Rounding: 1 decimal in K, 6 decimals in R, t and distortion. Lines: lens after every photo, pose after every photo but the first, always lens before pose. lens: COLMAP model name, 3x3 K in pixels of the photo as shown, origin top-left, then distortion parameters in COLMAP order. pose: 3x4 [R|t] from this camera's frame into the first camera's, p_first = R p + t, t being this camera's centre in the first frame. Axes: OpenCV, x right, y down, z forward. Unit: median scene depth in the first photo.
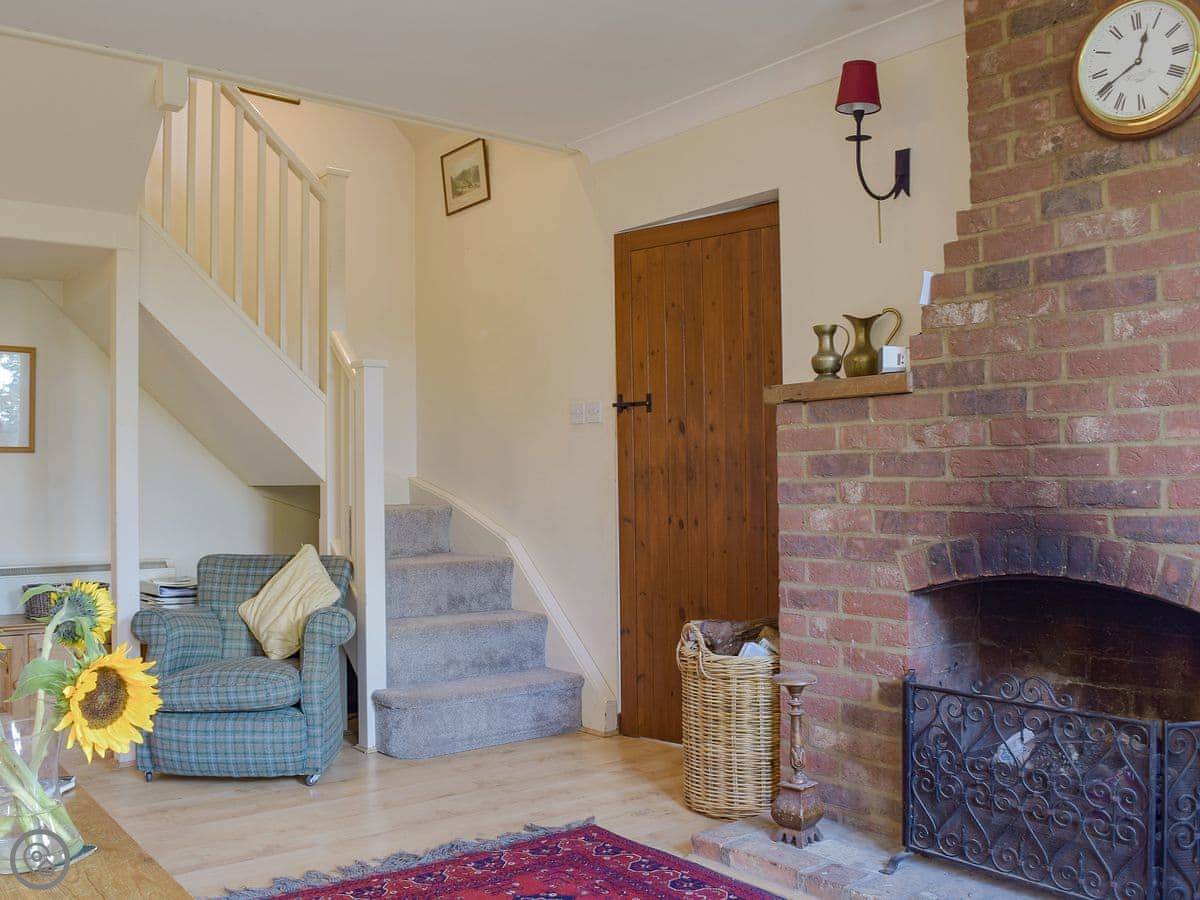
lens RADIAL K [[1166.6, 0, 600.0], [0, 1166.6, 450.0], [0, 0, 1]] dist [-0.086945, -0.003153]
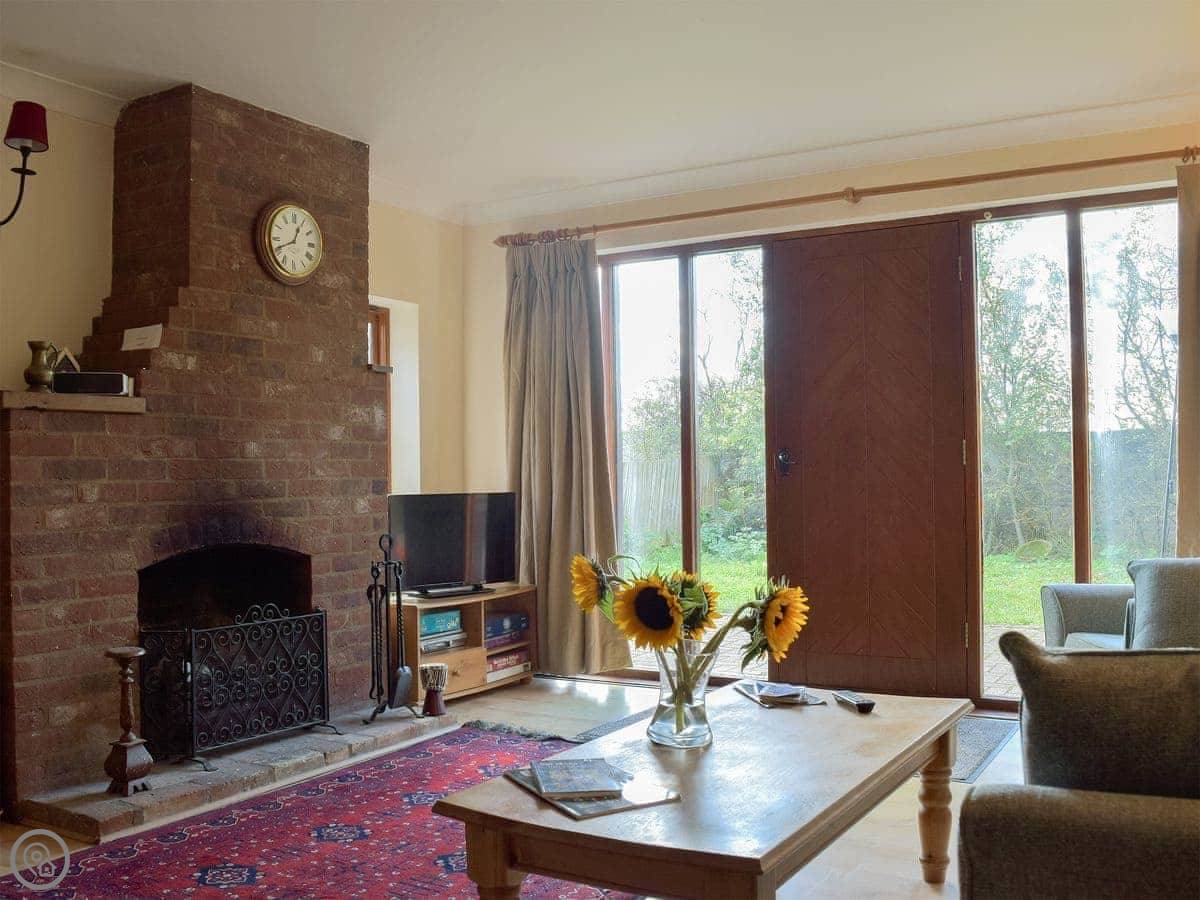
lens RADIAL K [[1147.3, 0, 600.0], [0, 1147.3, 450.0], [0, 0, 1]] dist [-0.146154, 0.001428]
pose [[-0.395101, 0.037714, 0.917863, -1.091085], [0.000997, 0.999174, -0.040626, 0.042215], [-0.918637, -0.015137, -0.394813, 1.045377]]
